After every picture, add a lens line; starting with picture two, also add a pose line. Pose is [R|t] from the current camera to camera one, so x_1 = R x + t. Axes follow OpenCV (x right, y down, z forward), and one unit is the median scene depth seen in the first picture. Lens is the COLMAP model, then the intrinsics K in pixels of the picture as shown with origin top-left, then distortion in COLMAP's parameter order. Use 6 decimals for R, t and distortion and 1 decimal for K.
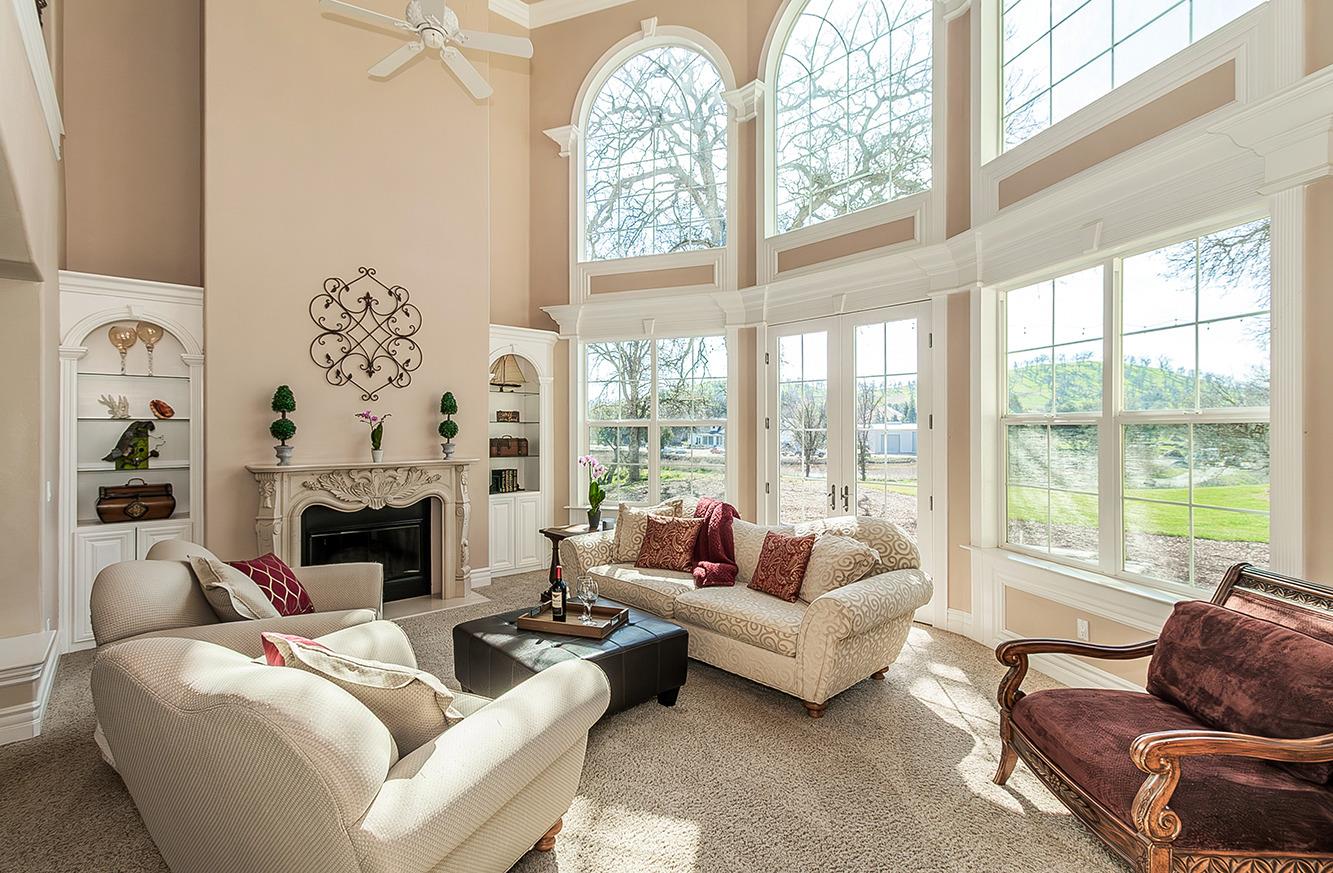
lens RADIAL K [[603.6, 0, 661.5], [0, 603.6, 427.7], [0, 0, 1]] dist [0.002727, 0.000004]
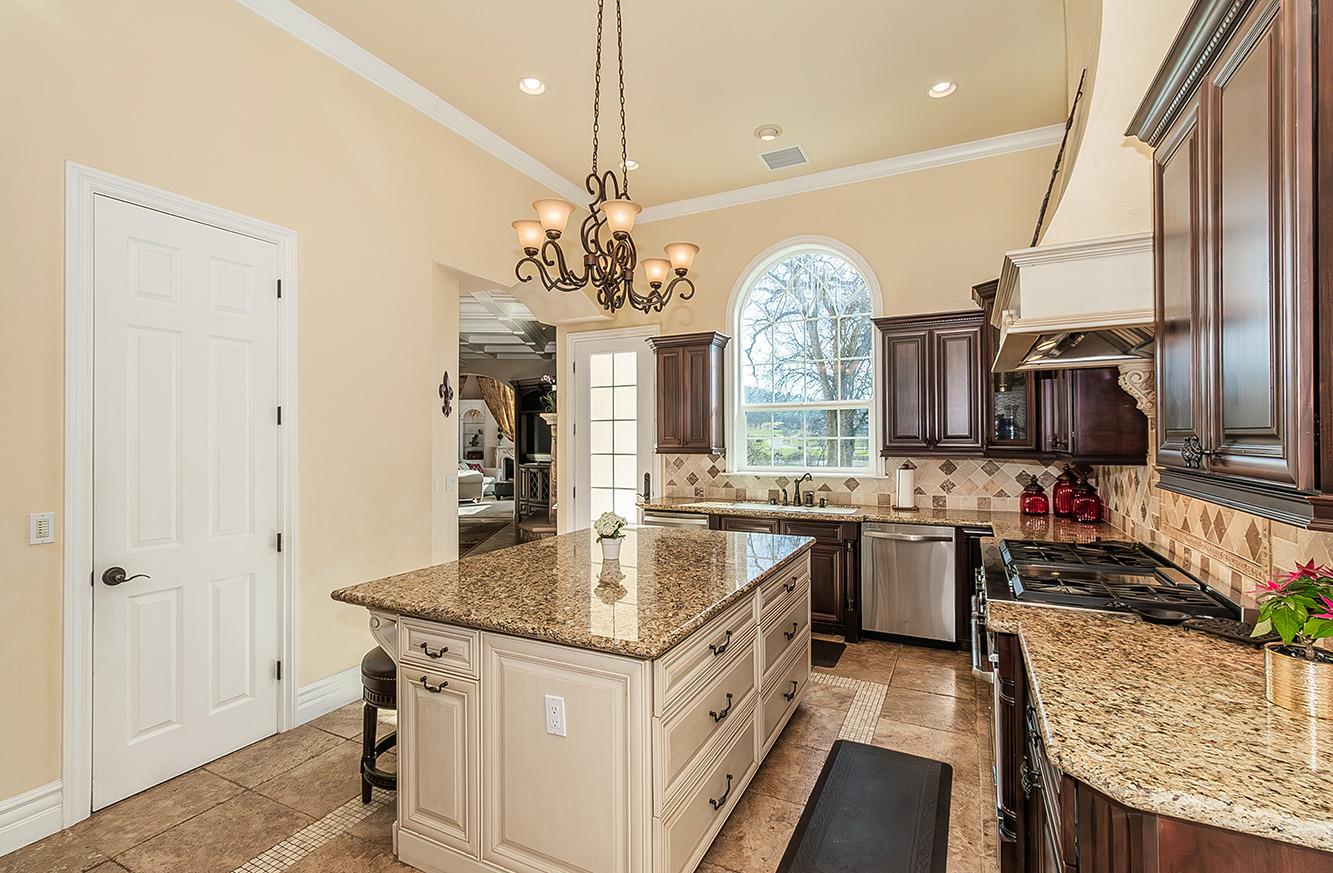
lens RADIAL K [[603.6, 0, 661.5], [0, 603.6, 427.7], [0, 0, 1]] dist [0.002727, 0.000004]
pose [[0.786572, -0.014394, -0.617330, 2.317704], [0.007937, 0.999881, -0.013202, 0.005685], [0.617447, 0.005484, 0.786593, -1.241330]]
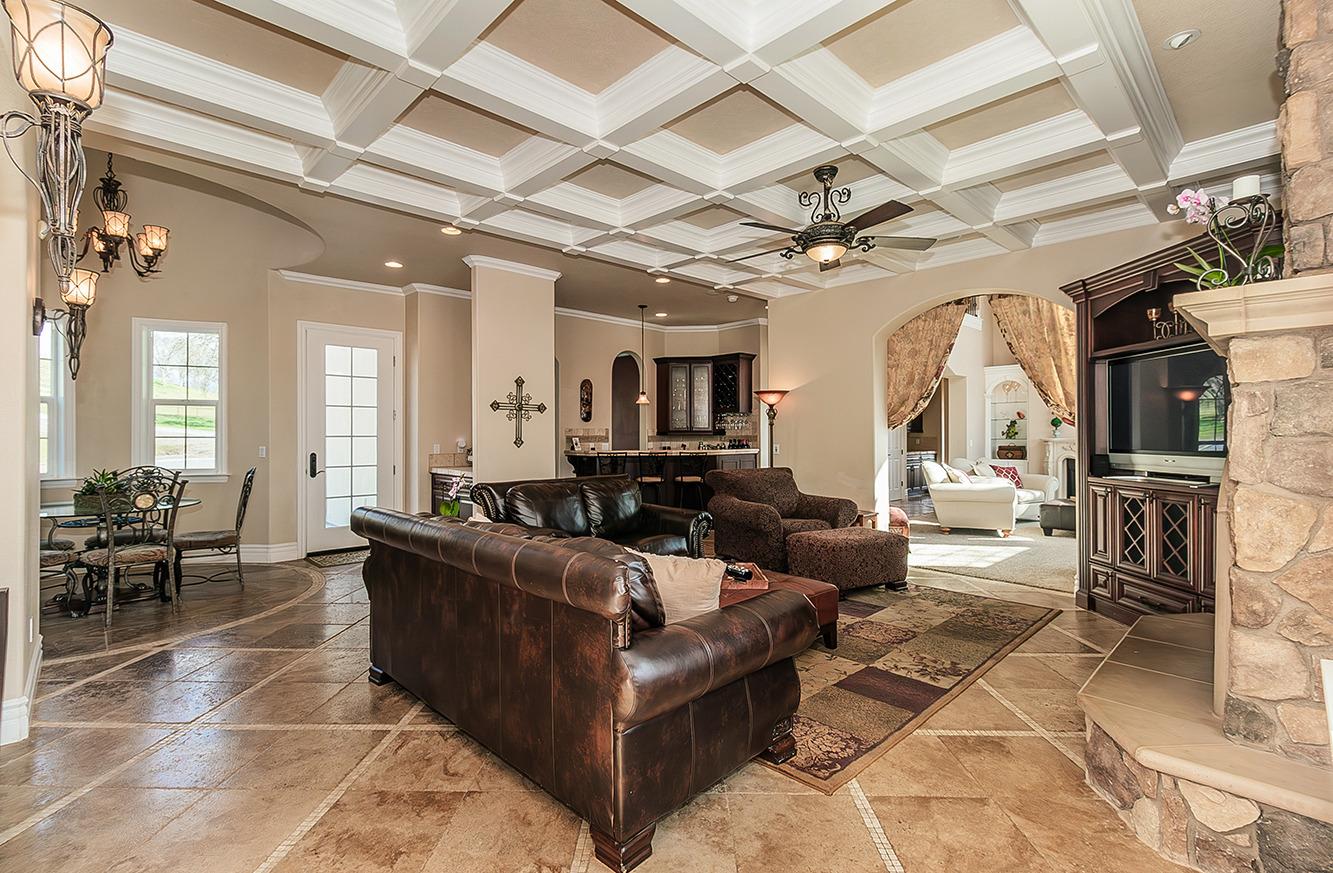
lens RADIAL K [[603.6, 0, 661.5], [0, 603.6, 427.7], [0, 0, 1]] dist [0.002727, 0.000004]
pose [[0.047205, -0.010612, -0.998829, 1.451493], [0.003598, 0.999939, -0.010454, 0.038384], [0.998879, -0.003101, 0.047241, -0.532424]]
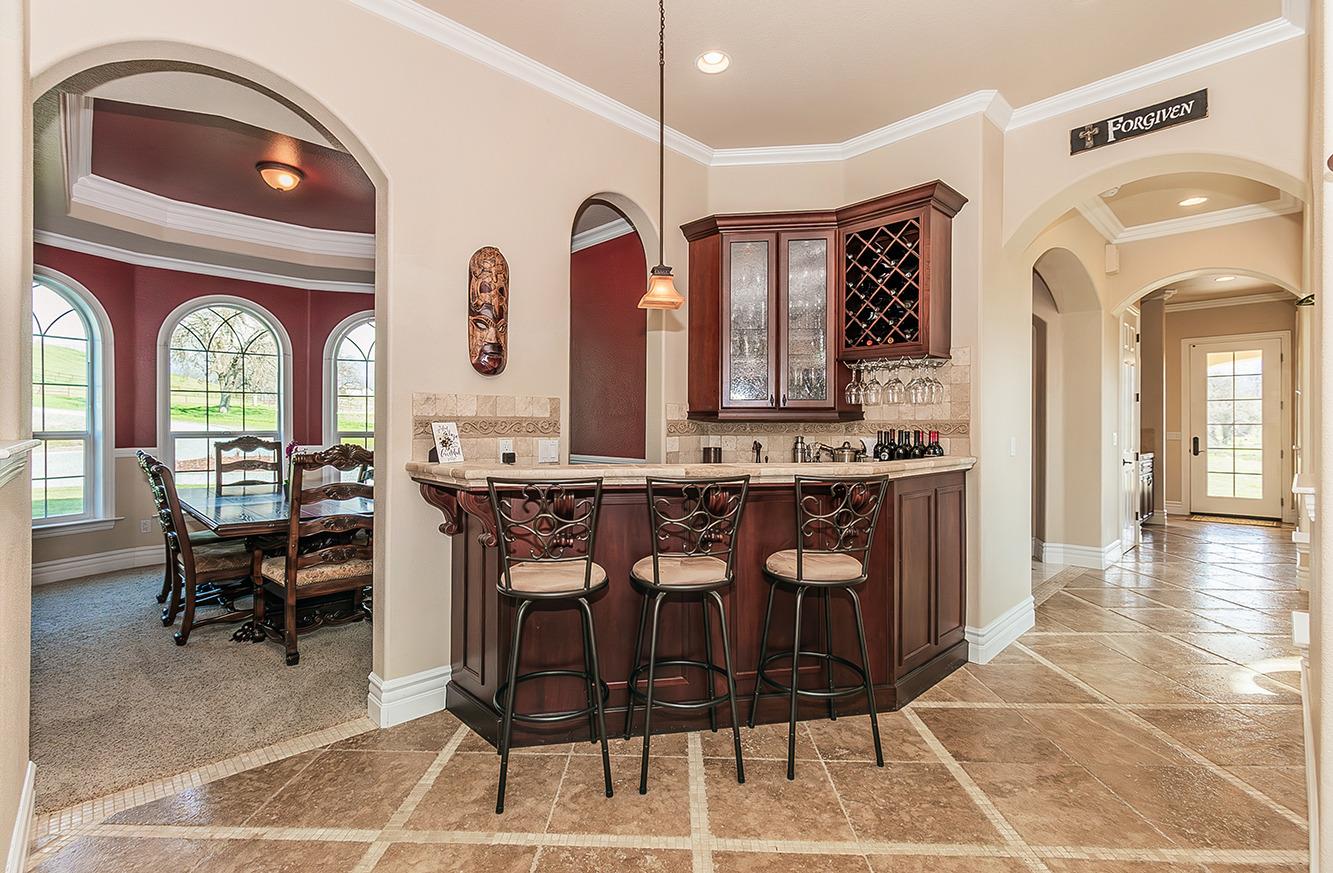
lens RADIAL K [[603.6, 0, 661.5], [0, 603.6, 427.7], [0, 0, 1]] dist [0.002727, 0.000004]
pose [[0.048890, -0.001863, -0.998802, 0.255035], [0.001540, 0.999997, -0.001790, 0.053508], [0.998803, -0.001451, 0.048893, -0.528447]]
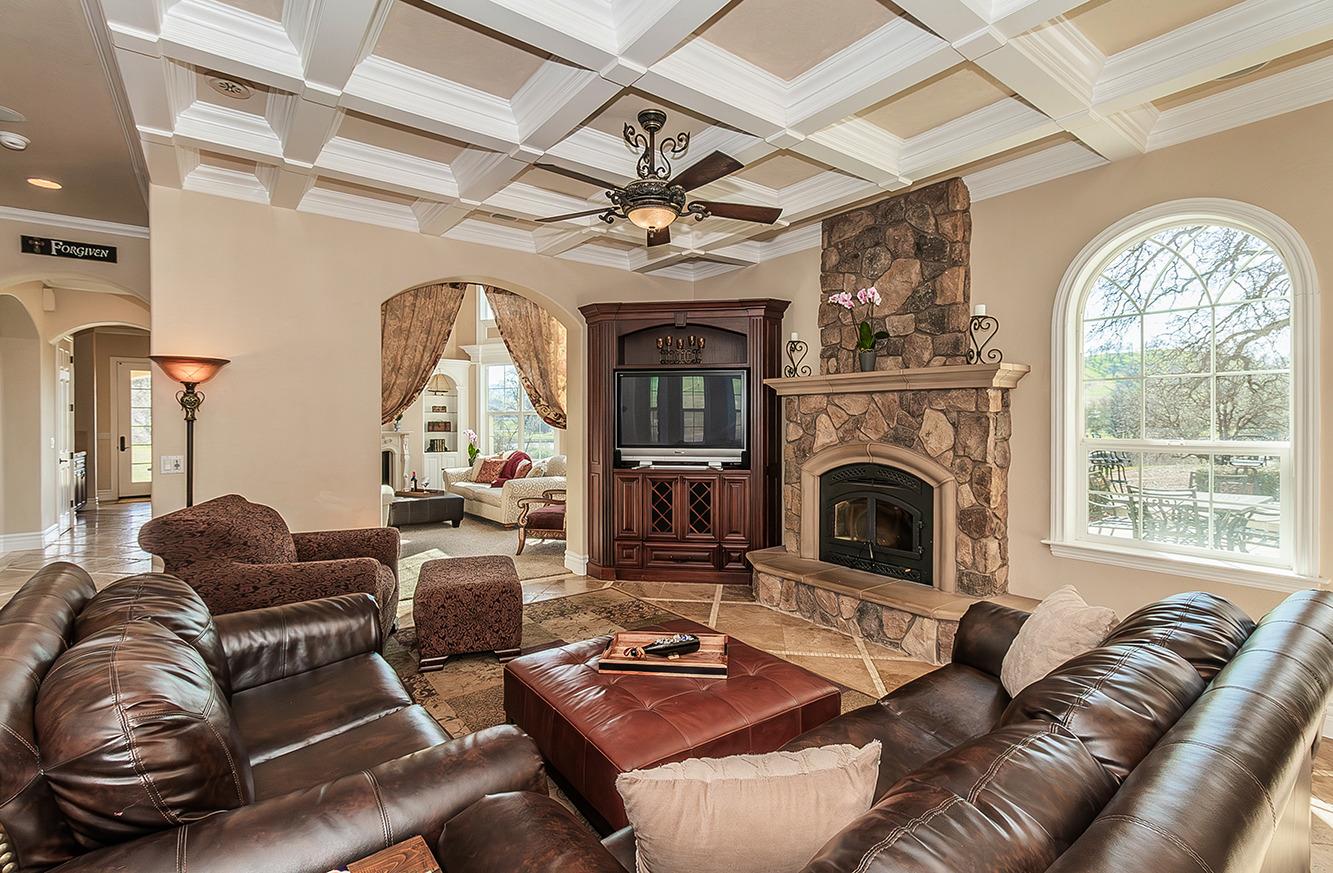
lens RADIAL K [[603.6, 0, 661.5], [0, 603.6, 427.7], [0, 0, 1]] dist [0.002727, 0.000004]
pose [[0.996855, 0.002159, -0.079222, 0.708706], [-0.001117, 0.999912, 0.013199, 0.016196], [0.079243, -0.013069, 0.996770, -0.933271]]
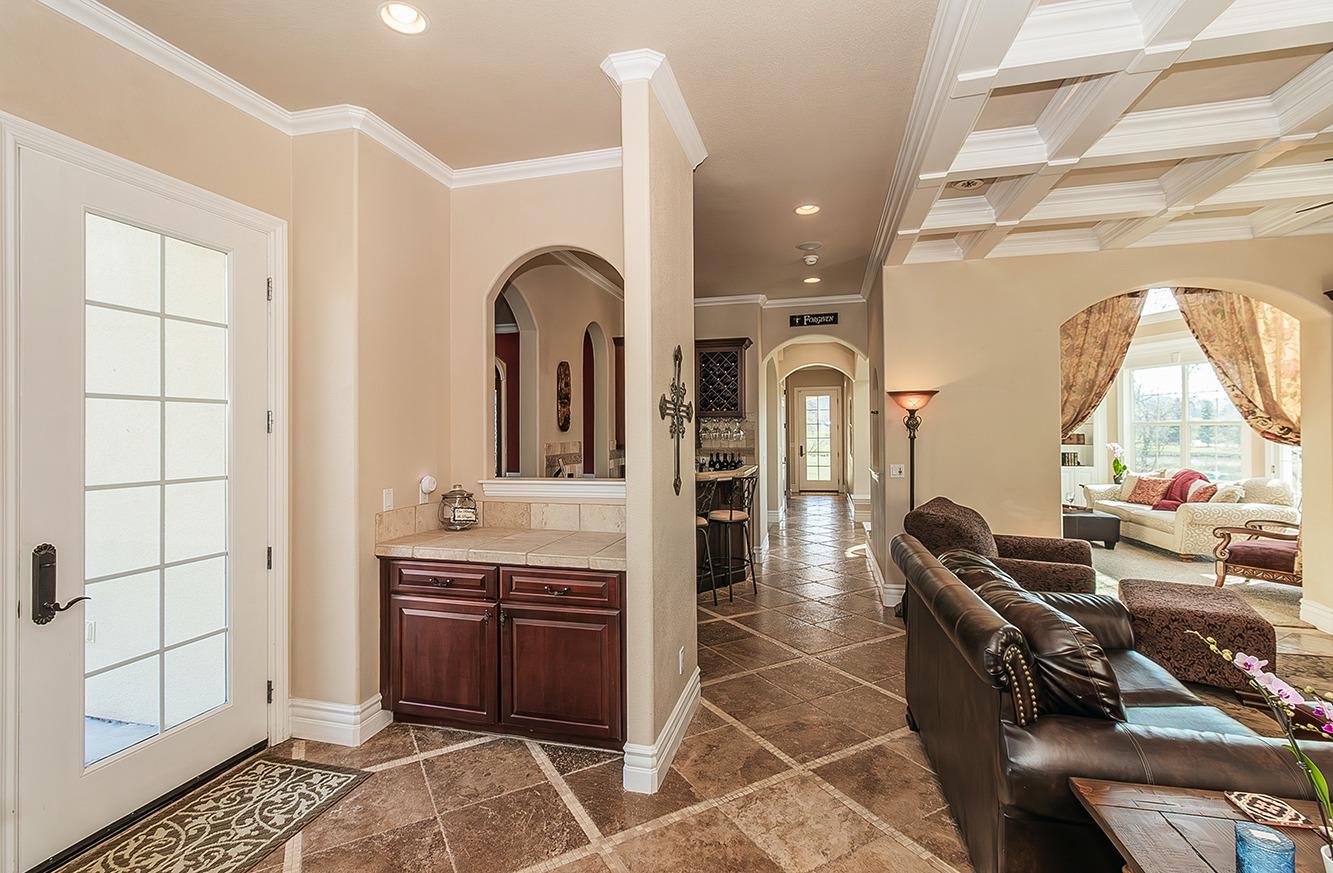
lens RADIAL K [[603.6, 0, 661.5], [0, 603.6, 427.7], [0, 0, 1]] dist [0.002727, 0.000004]
pose [[0.558761, -0.010063, -0.829268, 0.654568], [0.009050, 0.999941, -0.006036, 0.002032], [0.829279, -0.004132, 0.558819, -1.130763]]
